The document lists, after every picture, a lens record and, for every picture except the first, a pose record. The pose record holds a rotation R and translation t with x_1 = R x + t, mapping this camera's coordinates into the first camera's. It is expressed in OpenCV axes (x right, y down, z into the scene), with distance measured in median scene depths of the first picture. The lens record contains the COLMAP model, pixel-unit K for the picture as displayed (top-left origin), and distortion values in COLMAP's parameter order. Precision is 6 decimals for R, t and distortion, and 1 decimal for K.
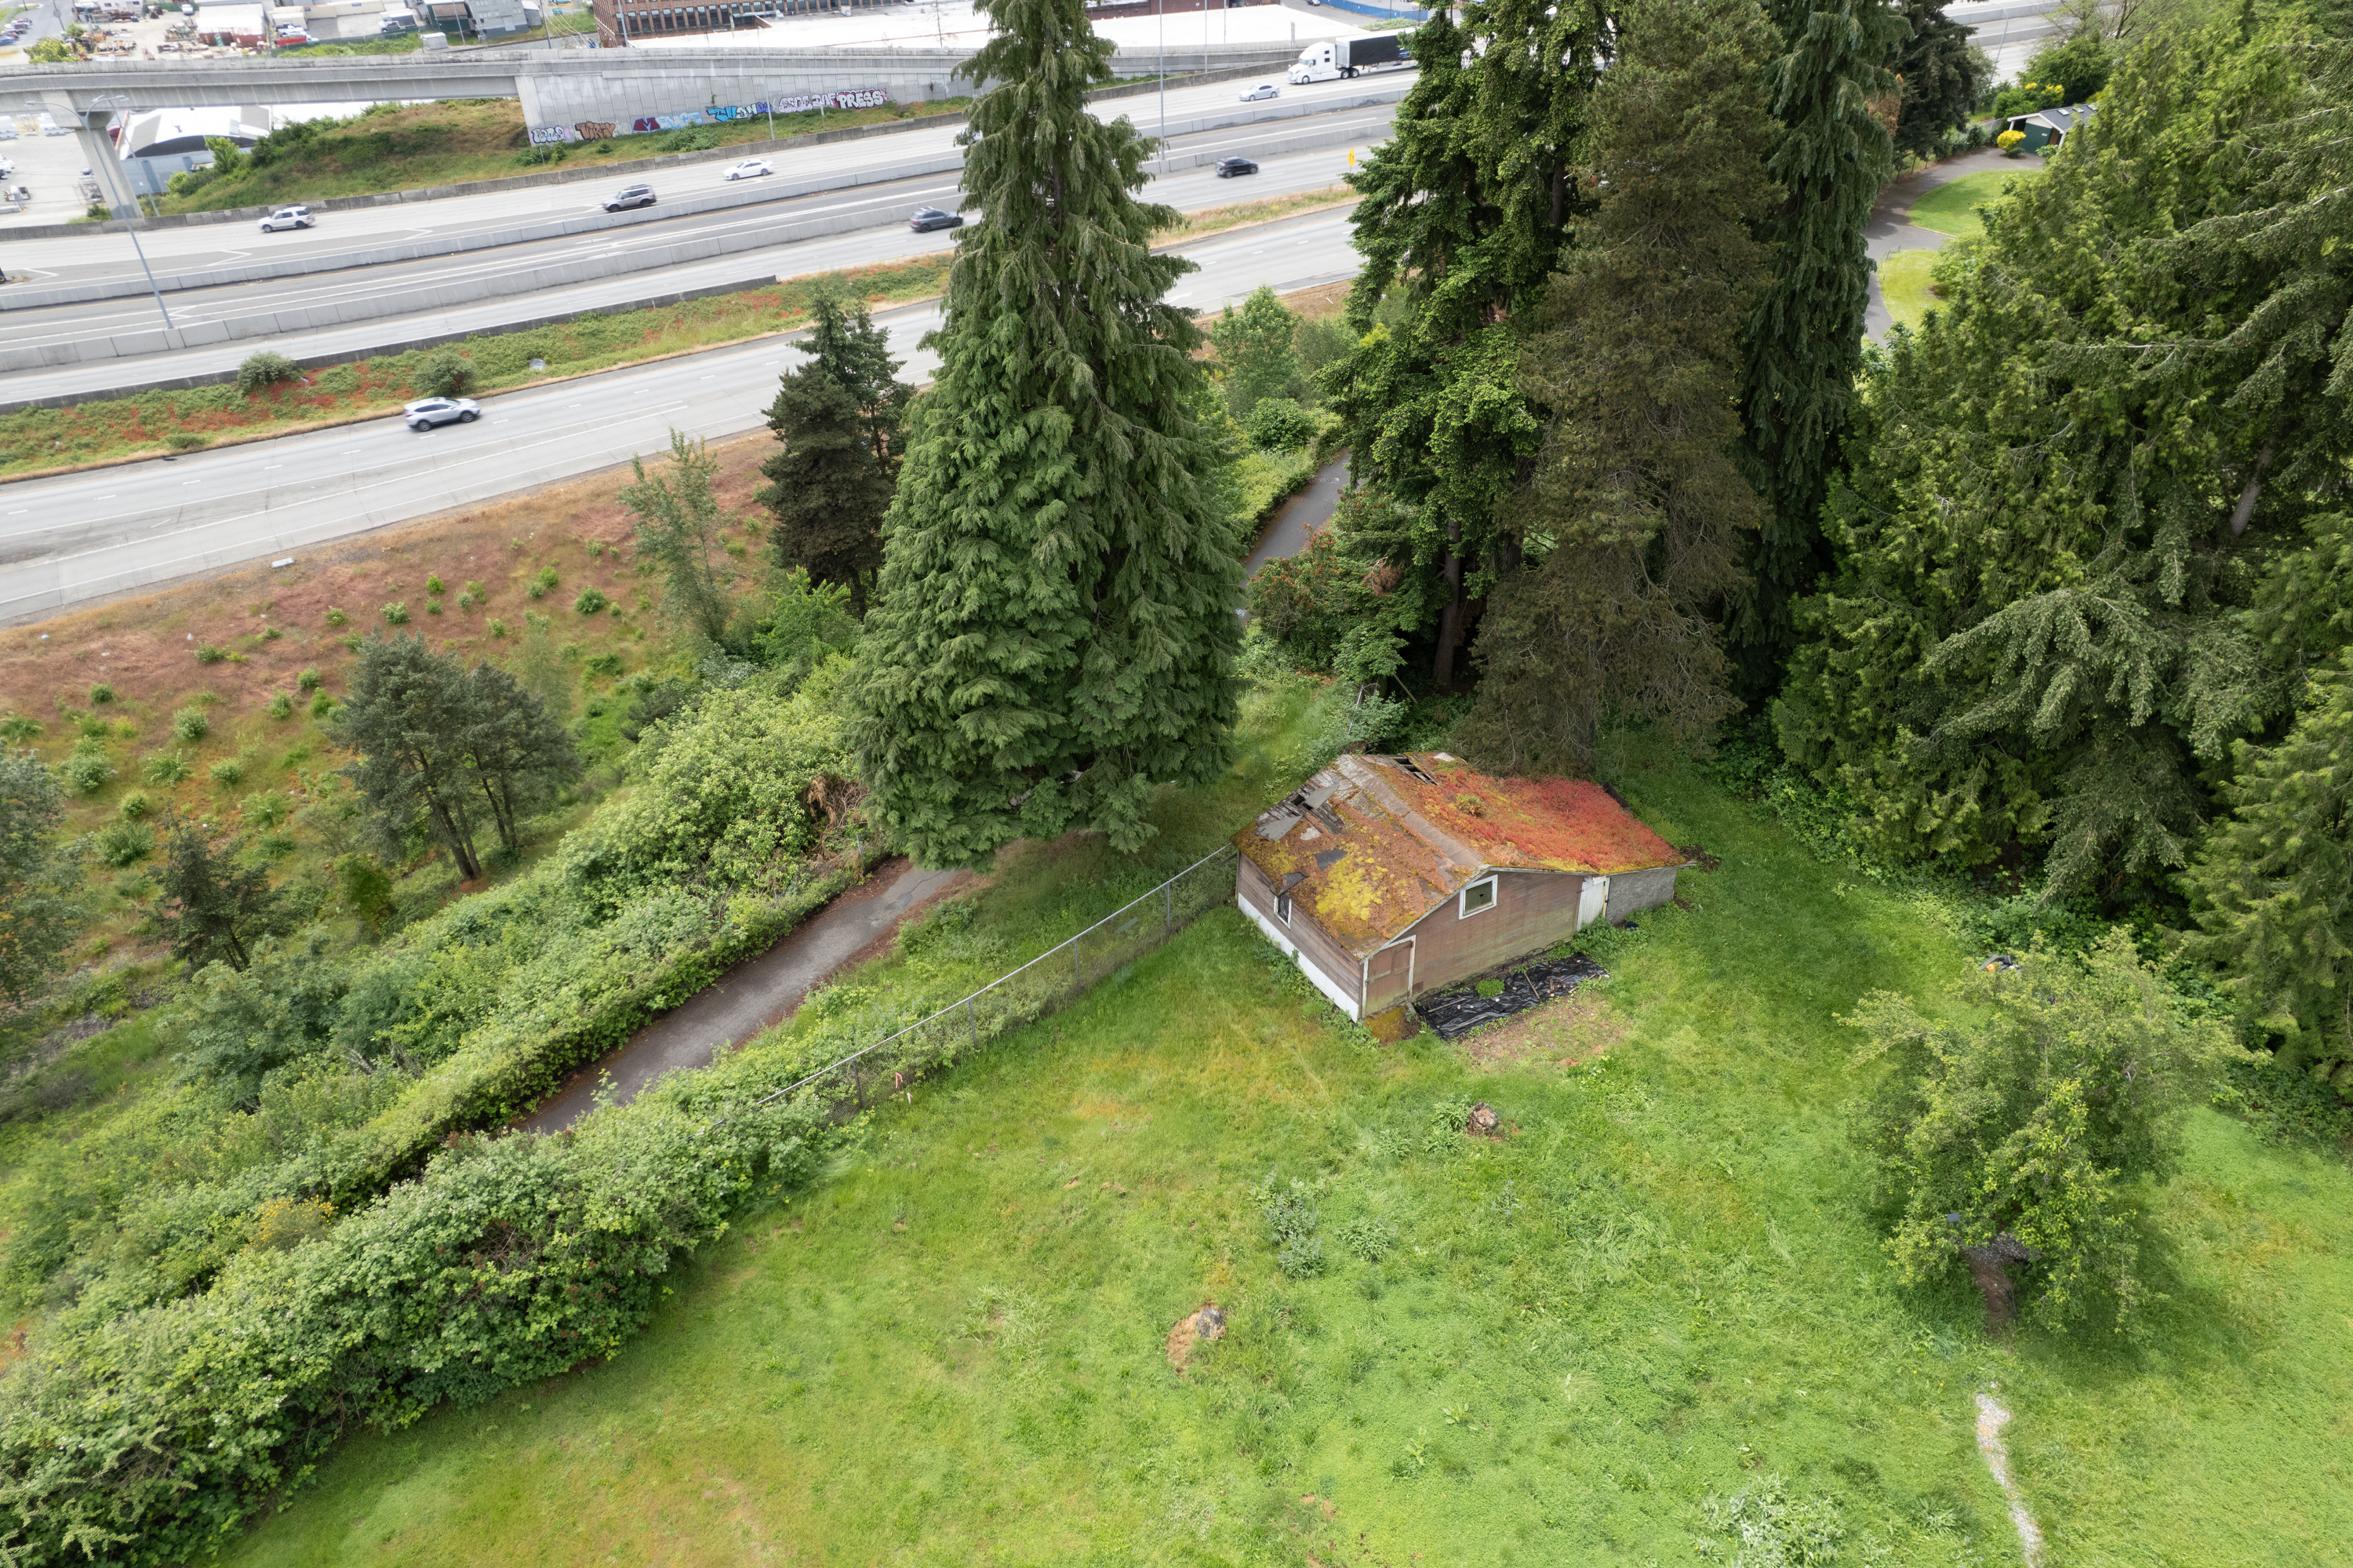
lens RADIAL K [[1509.4, 0, 1176.5], [0, 1509.4, 784.0], [0, 0, 1]] dist [-0.086042, 0.091038]
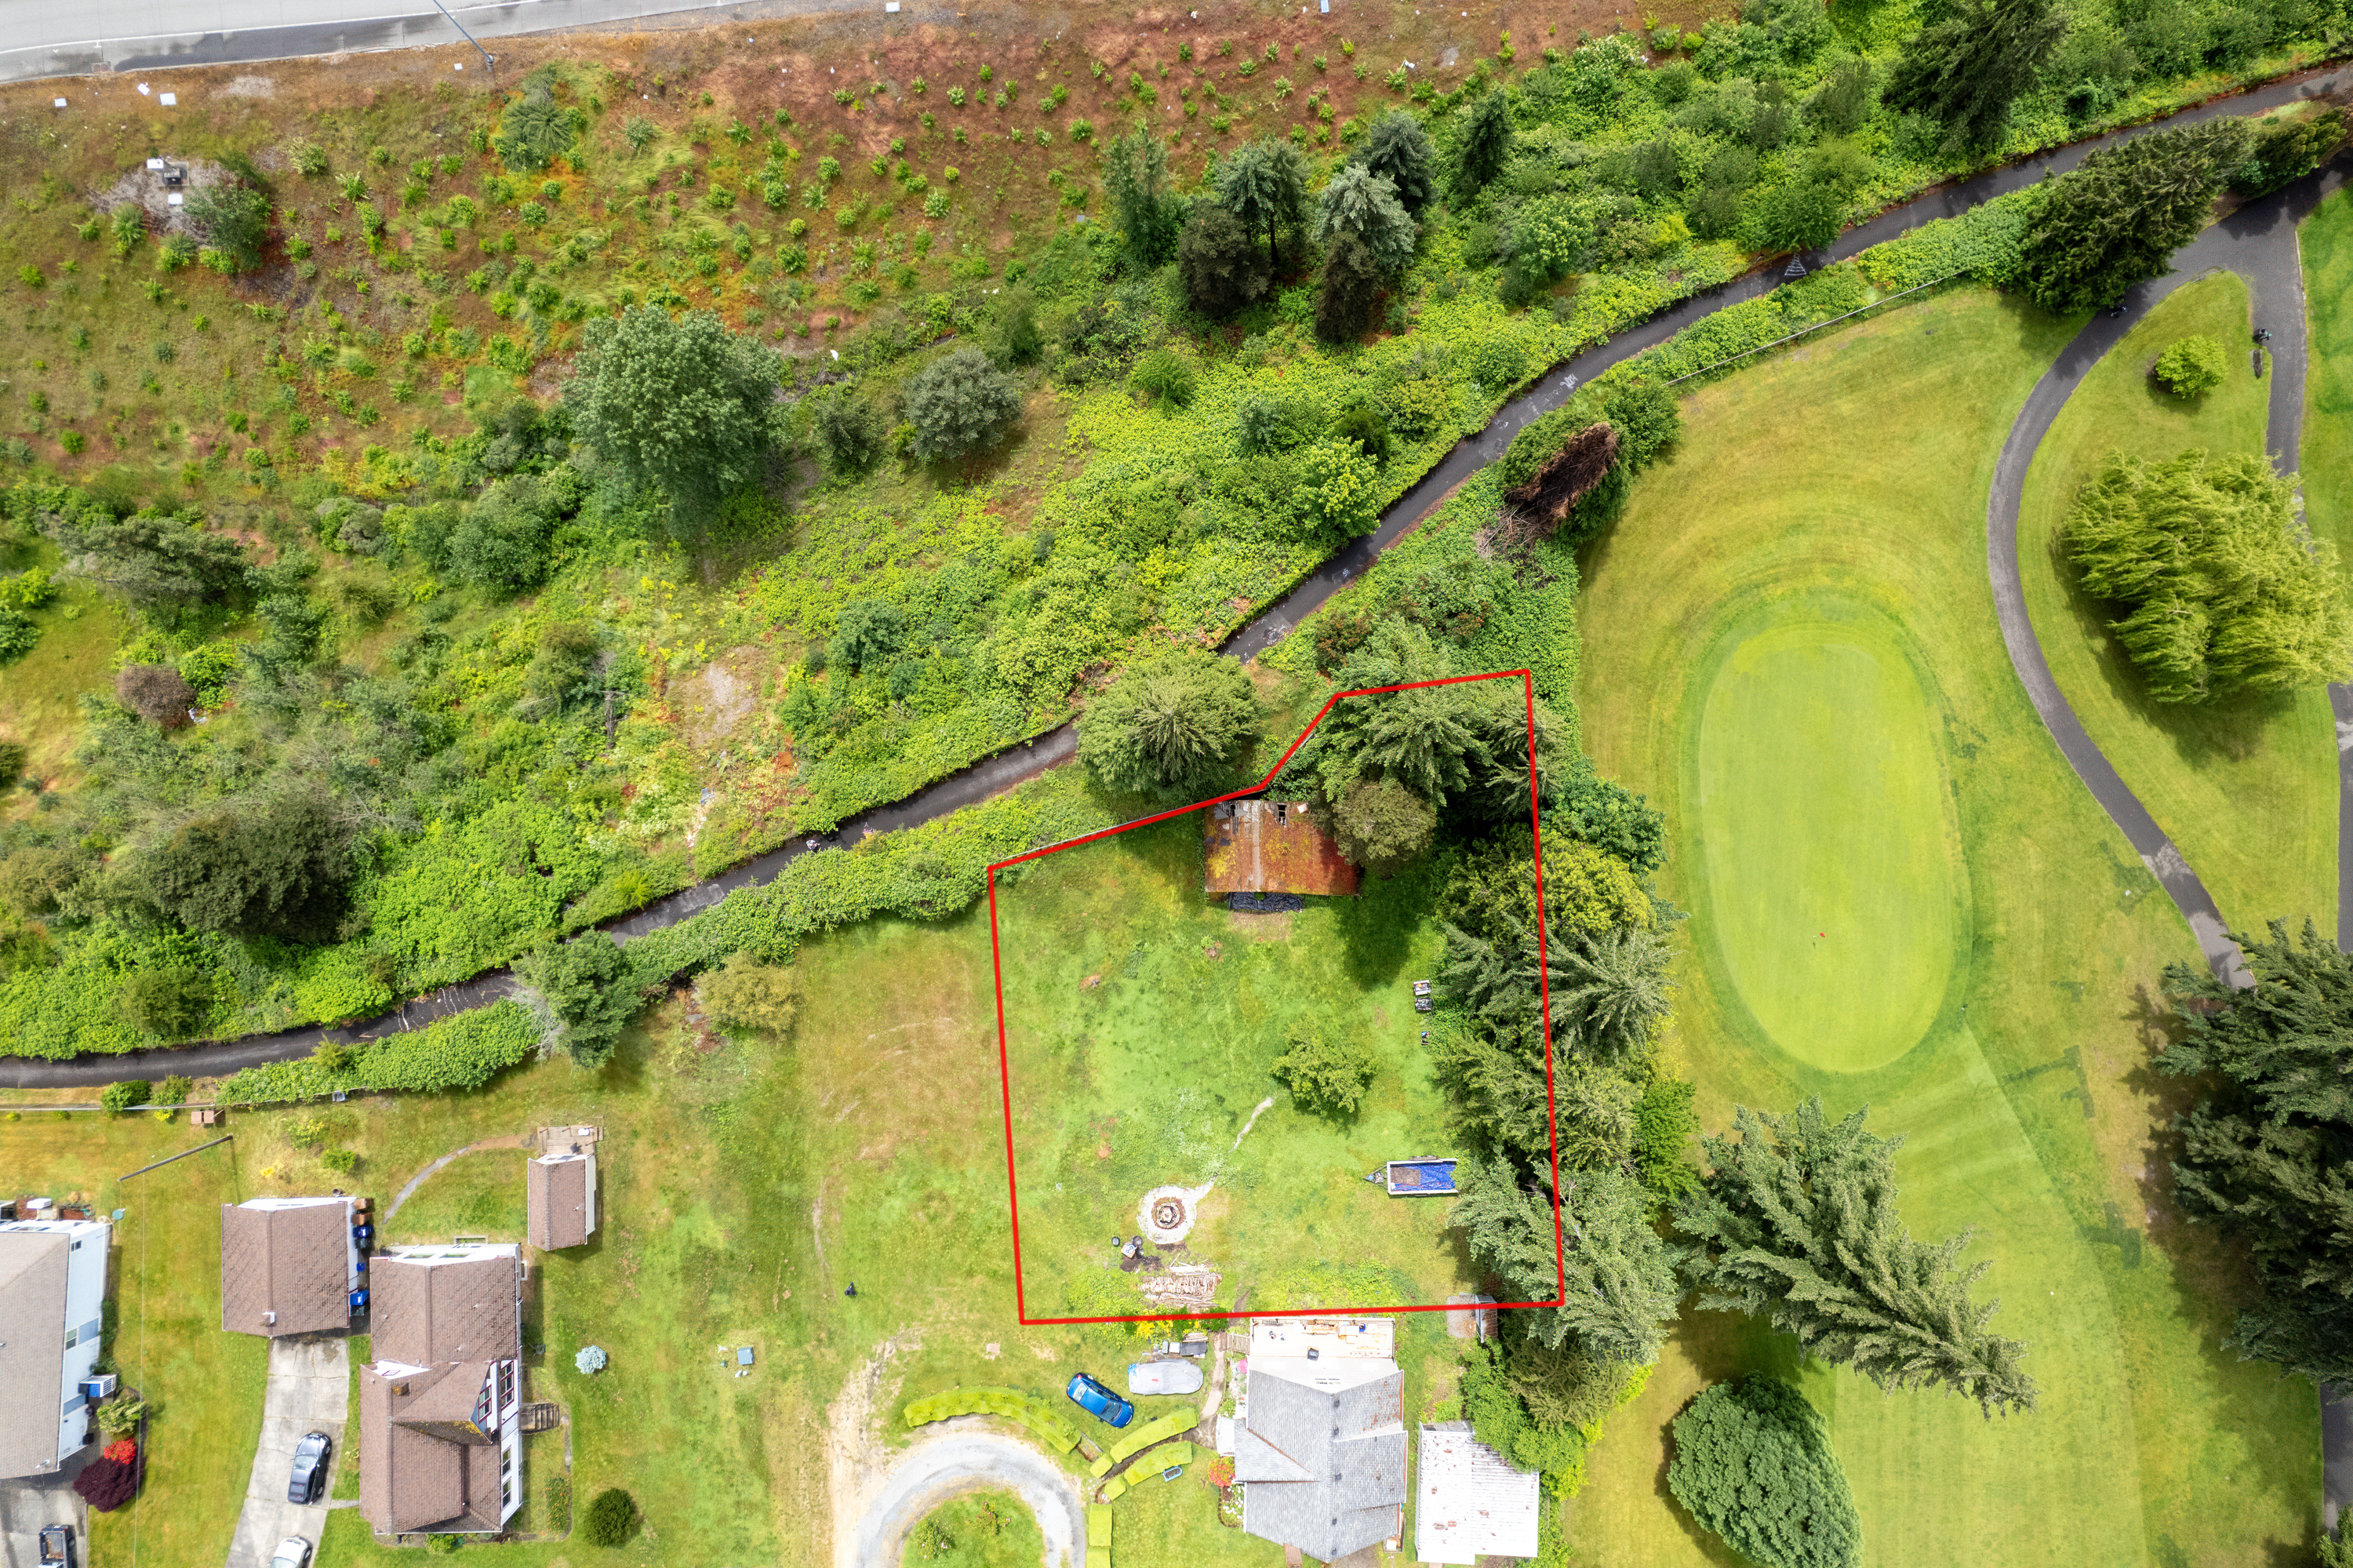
lens RADIAL K [[1509.4, 0, 1176.5], [0, 1509.4, 784.0], [0, 0, 1]] dist [-0.086042, 0.091038]
pose [[0.878605, 0.477427, -0.010787, 0.002130], [-0.279537, 0.532482, 0.798950, -1.375524], [0.387185, -0.698947, 0.601300, -0.375260]]
